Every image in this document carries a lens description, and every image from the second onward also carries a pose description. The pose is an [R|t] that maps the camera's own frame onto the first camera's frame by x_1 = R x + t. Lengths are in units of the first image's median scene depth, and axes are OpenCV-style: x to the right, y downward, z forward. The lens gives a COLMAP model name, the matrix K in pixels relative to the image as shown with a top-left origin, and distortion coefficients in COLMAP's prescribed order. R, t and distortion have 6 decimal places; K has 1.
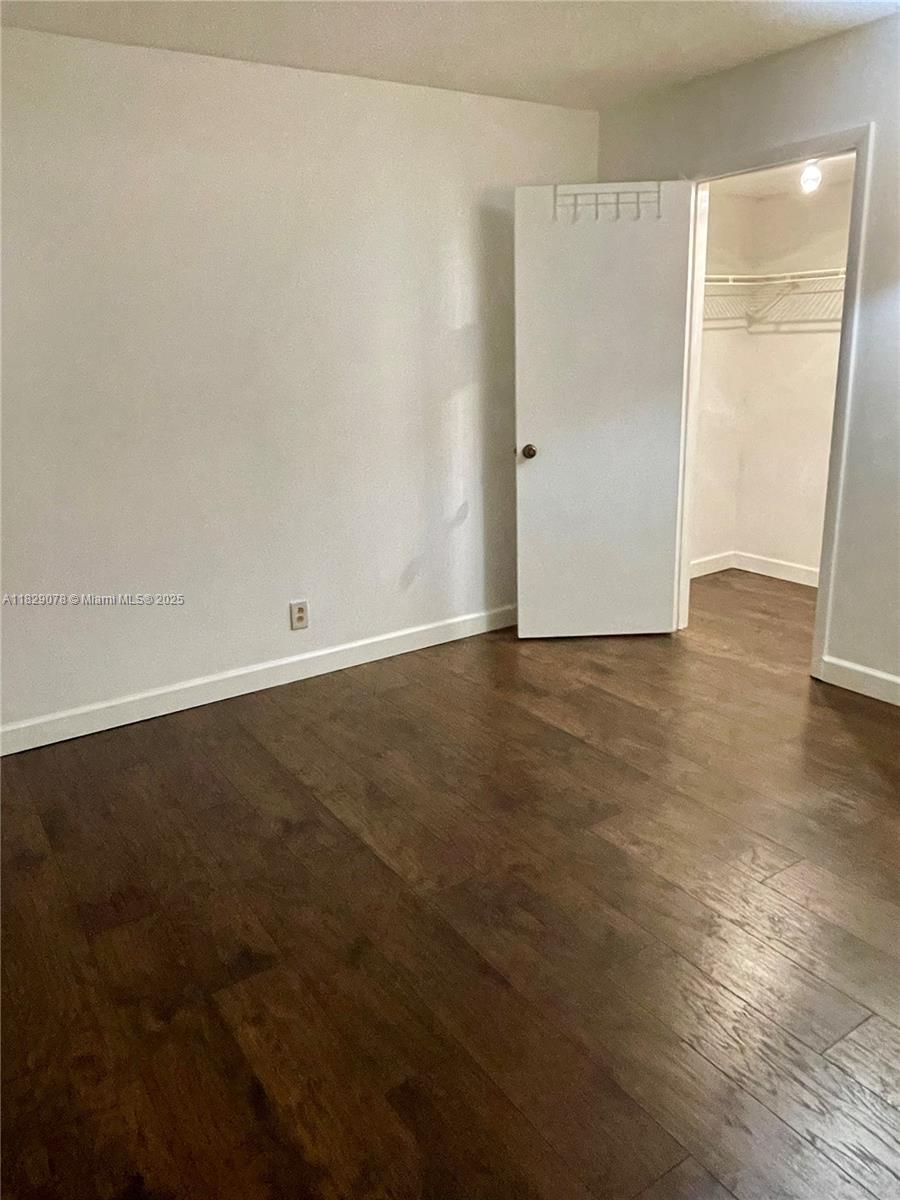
lens RADIAL K [[855.8, 0, 450.0], [0, 855.8, 600.0], [0, 0, 1]] dist [0.008225, 0.000744]
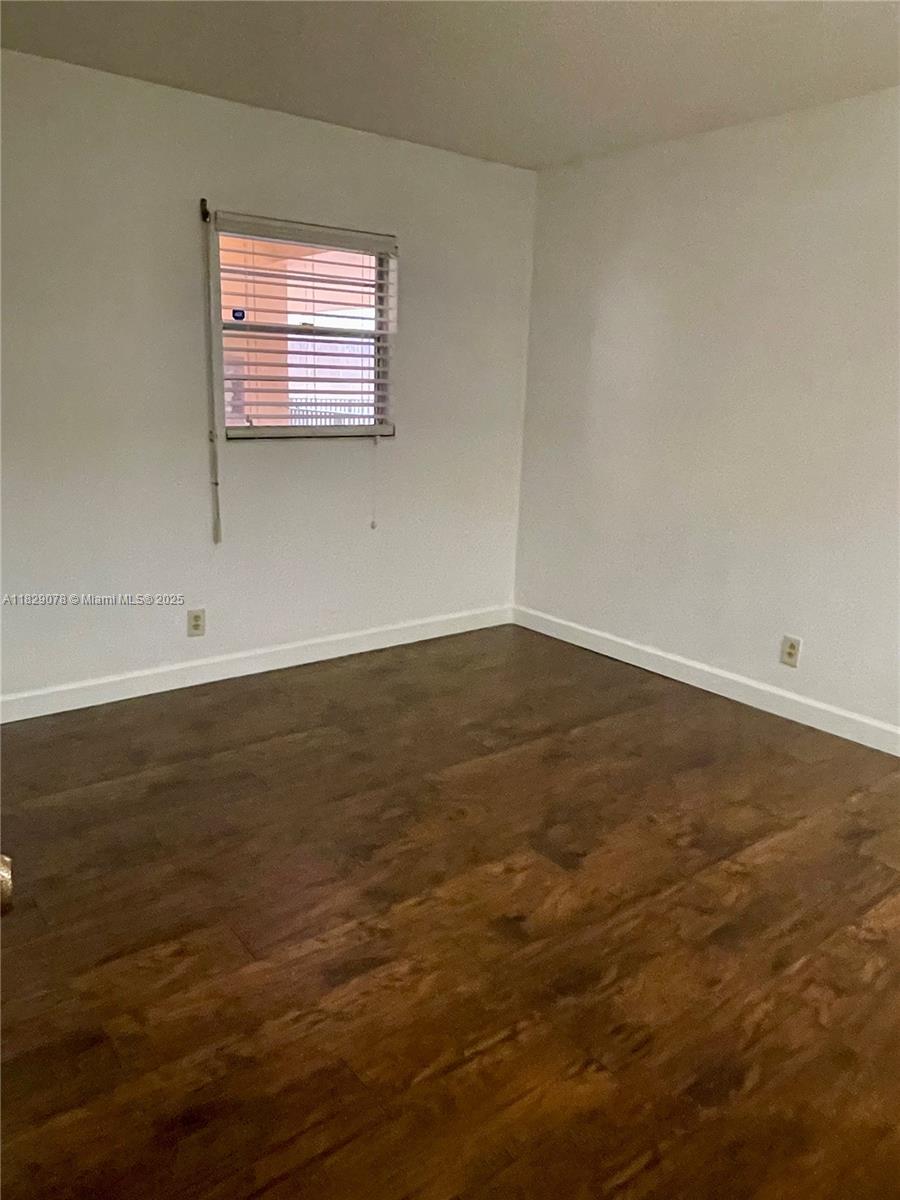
lens RADIAL K [[855.8, 0, 450.0], [0, 855.8, 600.0], [0, 0, 1]] dist [0.008225, 0.000744]
pose [[0.058013, 0.281660, -0.957759, 0.948161], [-0.301871, 0.919413, 0.252099, -0.216839], [0.951582, 0.274495, 0.138363, 0.605942]]
